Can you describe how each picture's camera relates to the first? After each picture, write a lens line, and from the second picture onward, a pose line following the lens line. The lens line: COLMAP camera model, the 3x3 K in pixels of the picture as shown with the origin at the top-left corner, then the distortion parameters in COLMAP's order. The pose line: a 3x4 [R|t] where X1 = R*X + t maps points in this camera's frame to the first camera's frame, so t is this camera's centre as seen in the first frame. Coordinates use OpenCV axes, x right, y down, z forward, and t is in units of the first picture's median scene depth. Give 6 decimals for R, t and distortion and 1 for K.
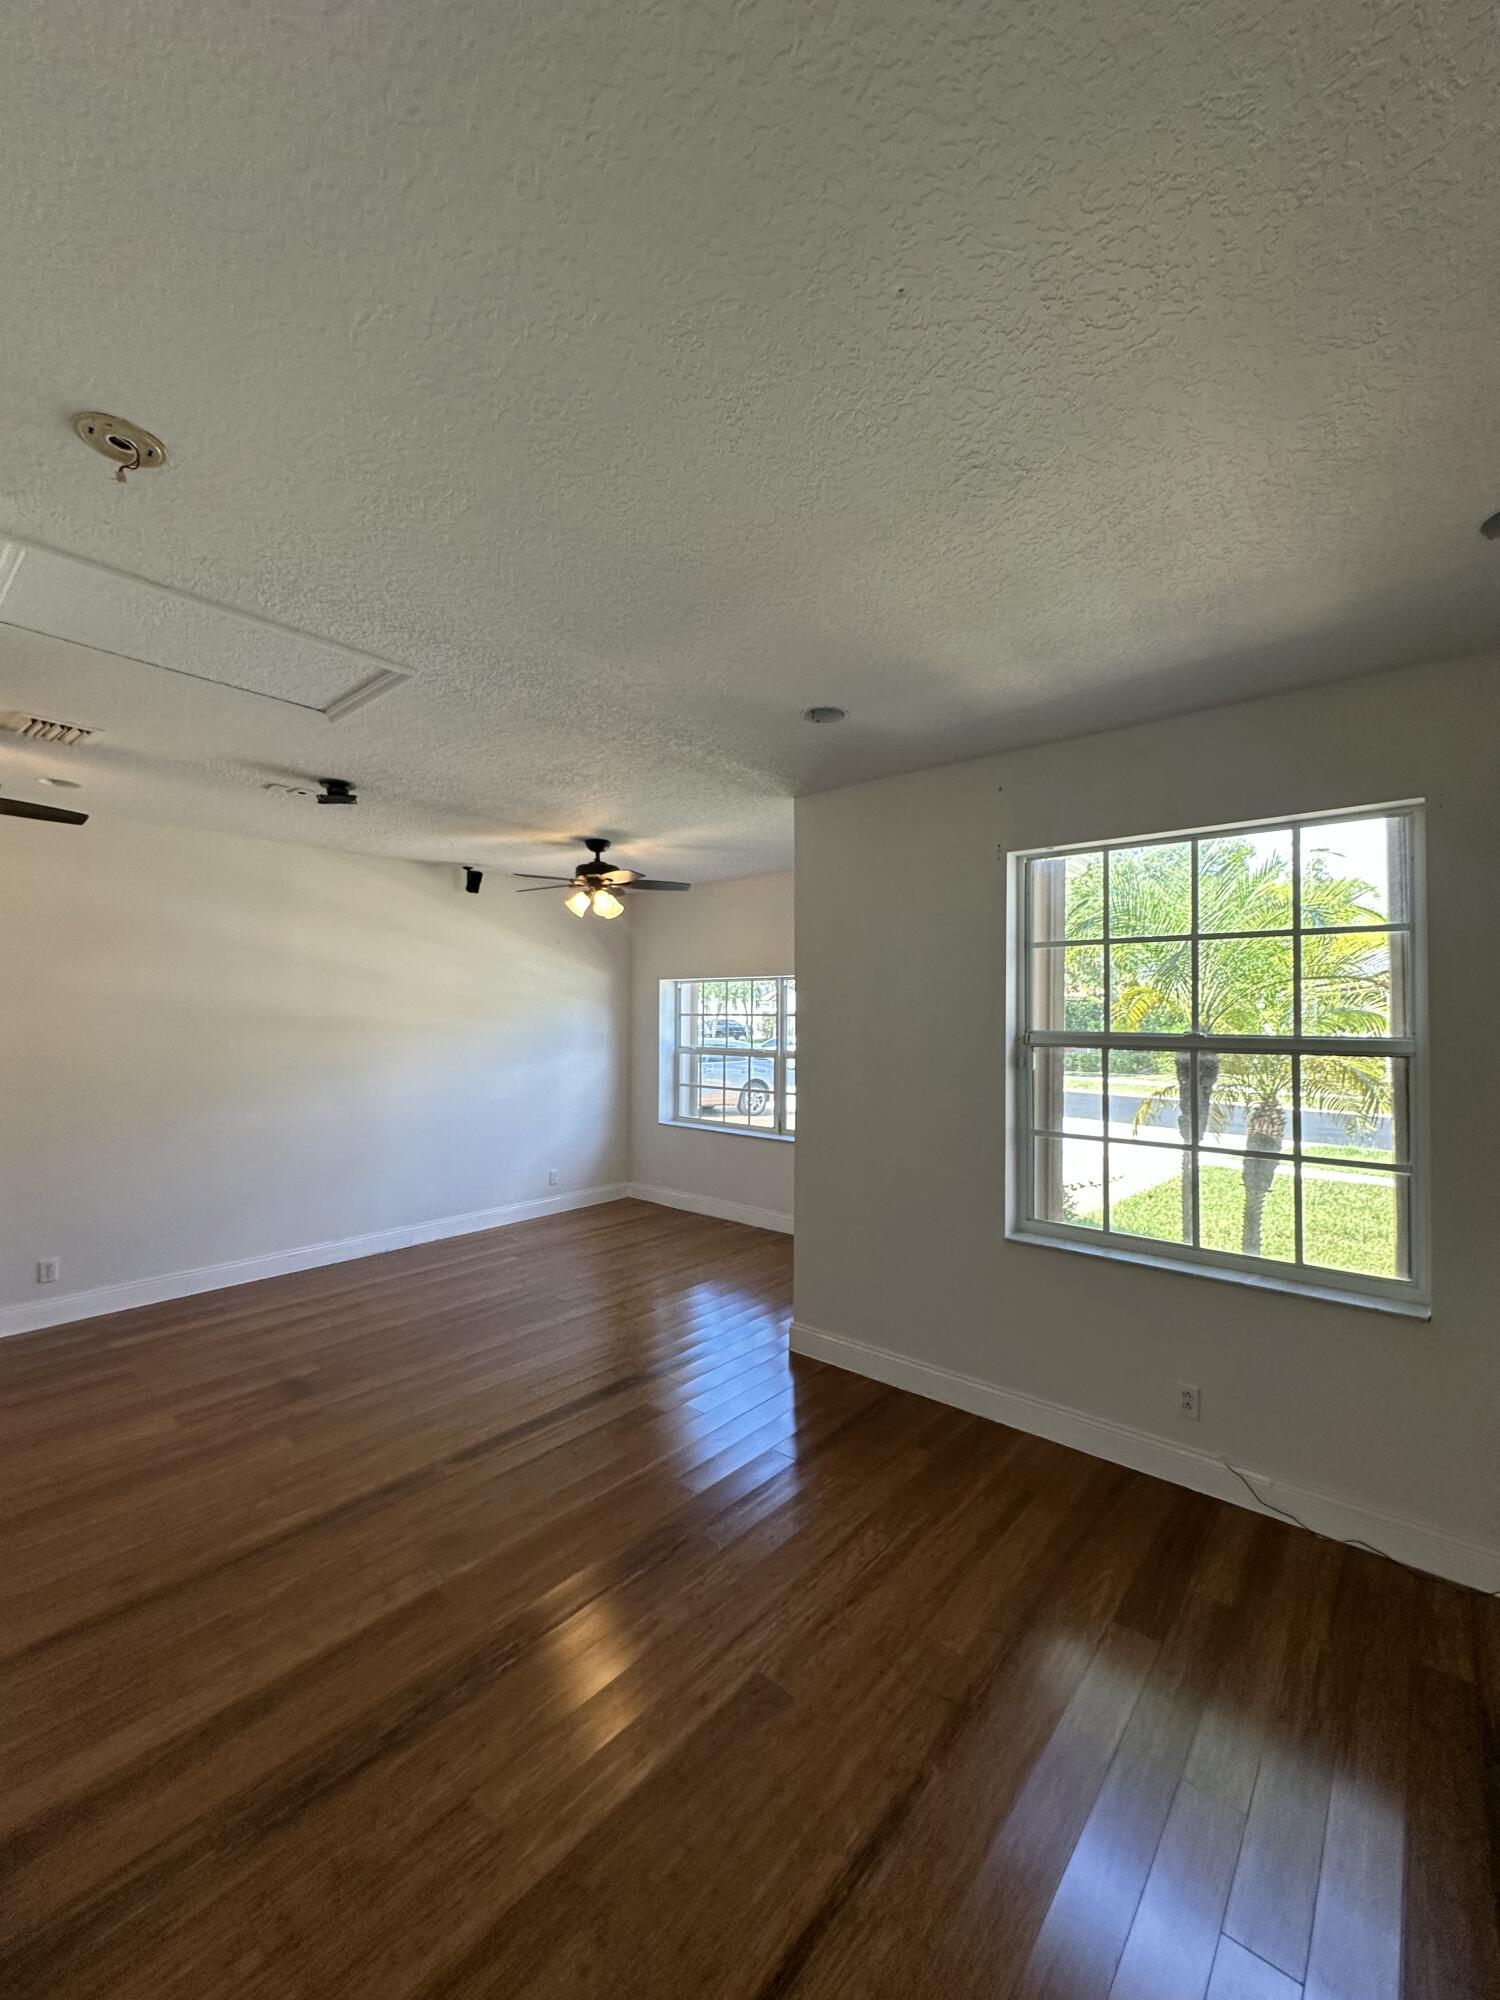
lens RADIAL K [[800.2, 0, 752.9], [0, 800.2, 996.8], [0, 0, 1]] dist [-0.000848, -0.000097]
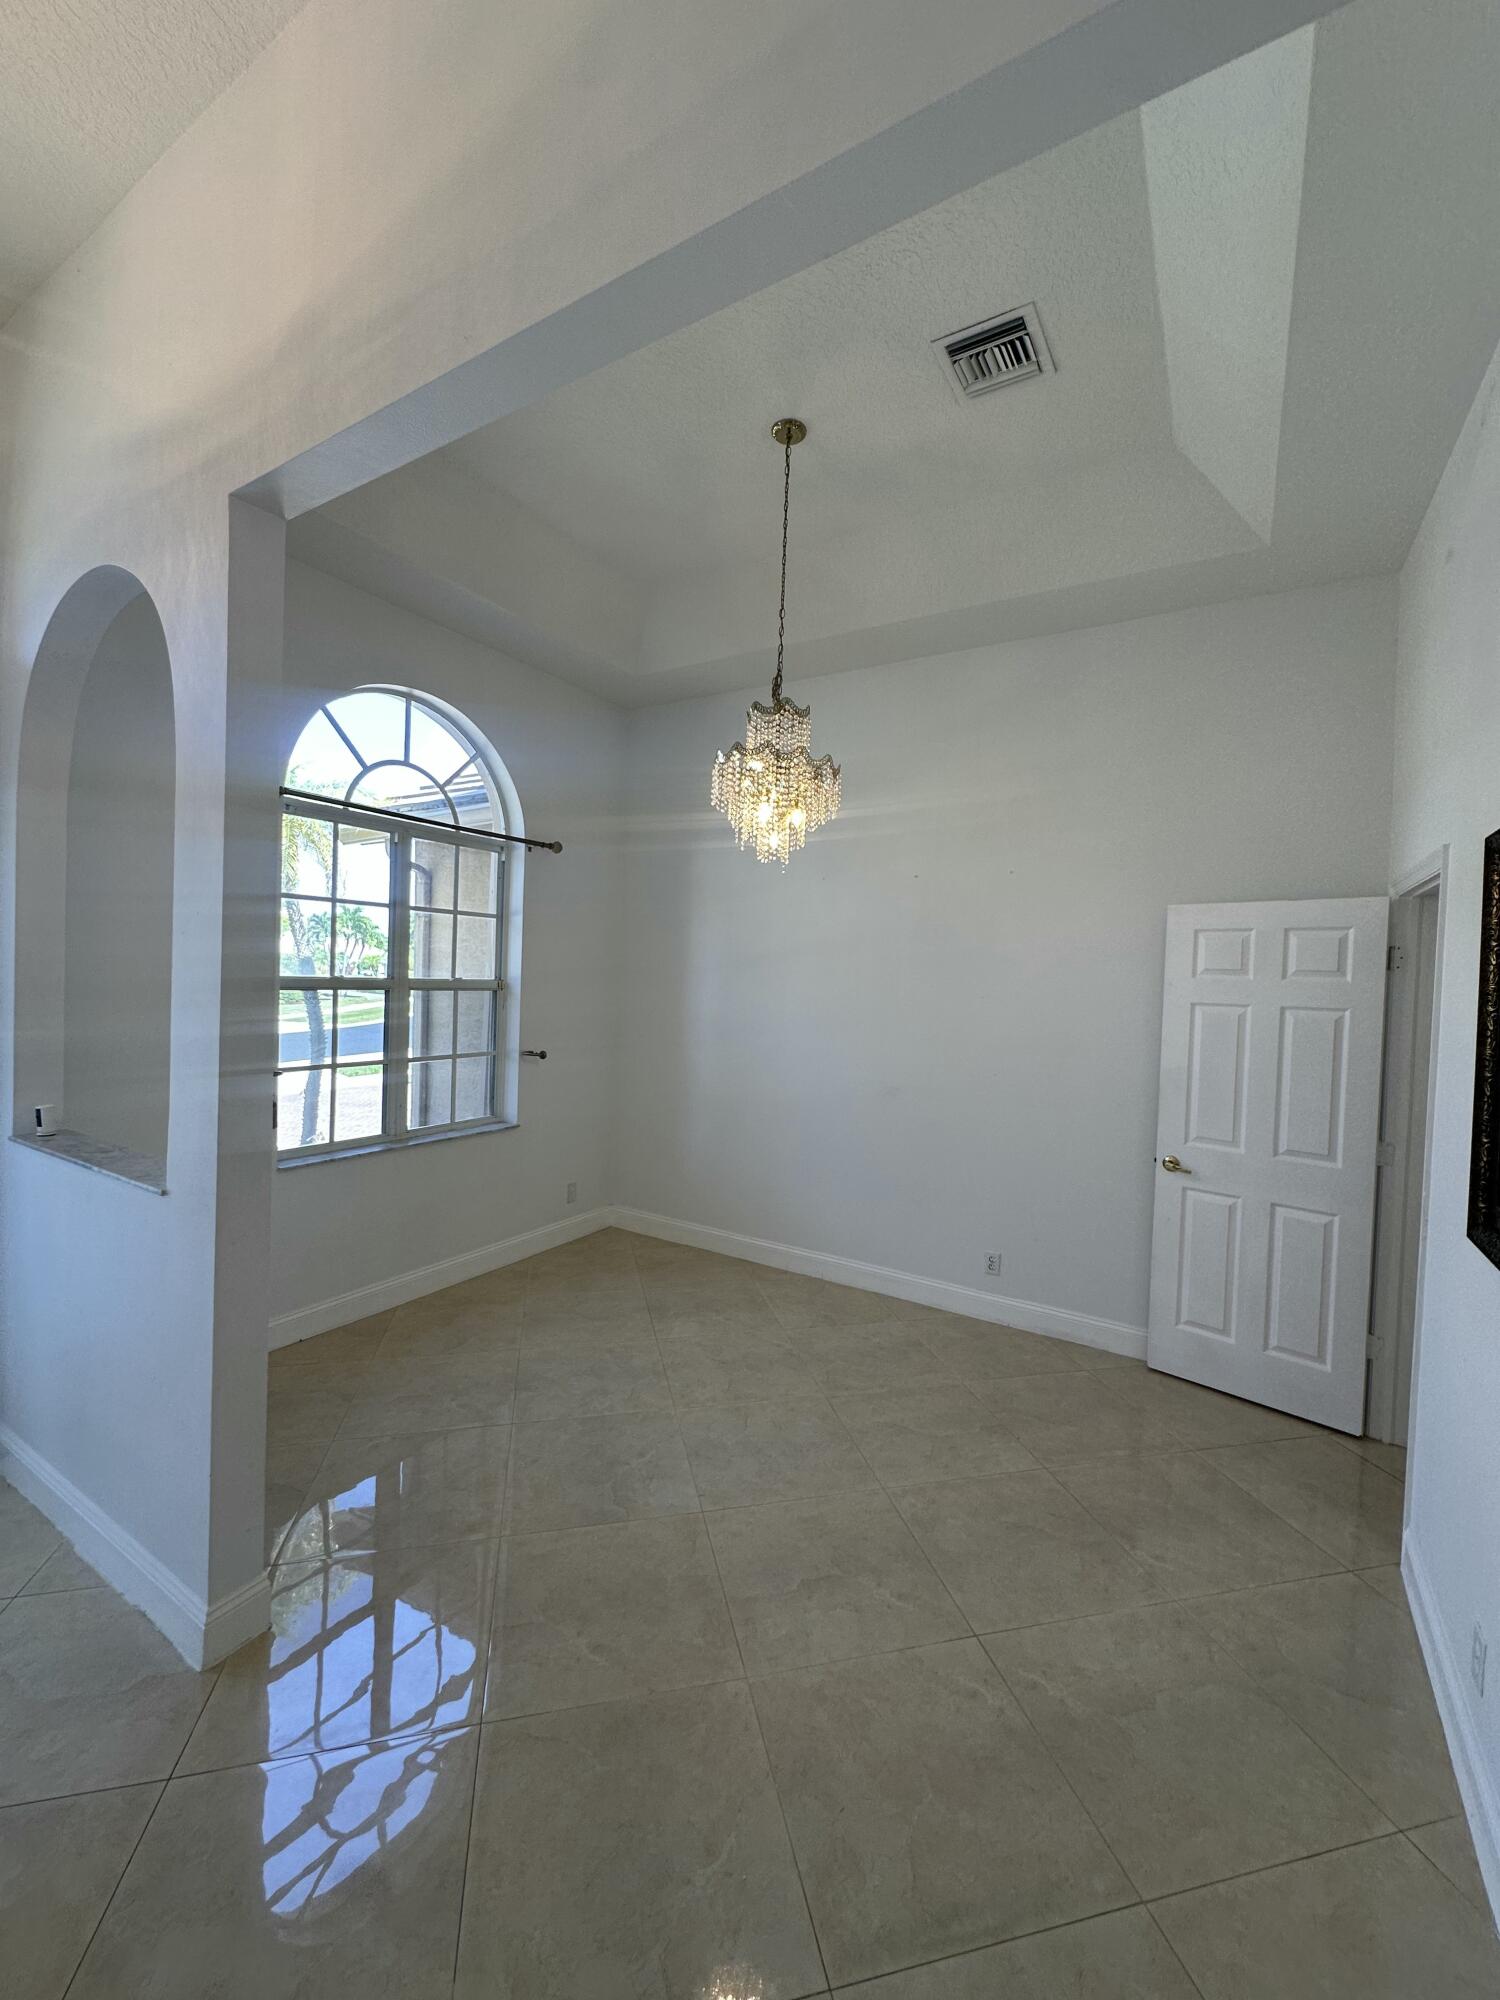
lens RADIAL K [[800.2, 0, 752.9], [0, 800.2, 996.8], [0, 0, 1]] dist [-0.000848, -0.000097]
pose [[-0.156052, -0.041064, 0.986895, -0.777307], [-0.068262, 0.997195, 0.030698, -0.006742], [-0.985387, -0.062577, -0.158417, 0.520890]]
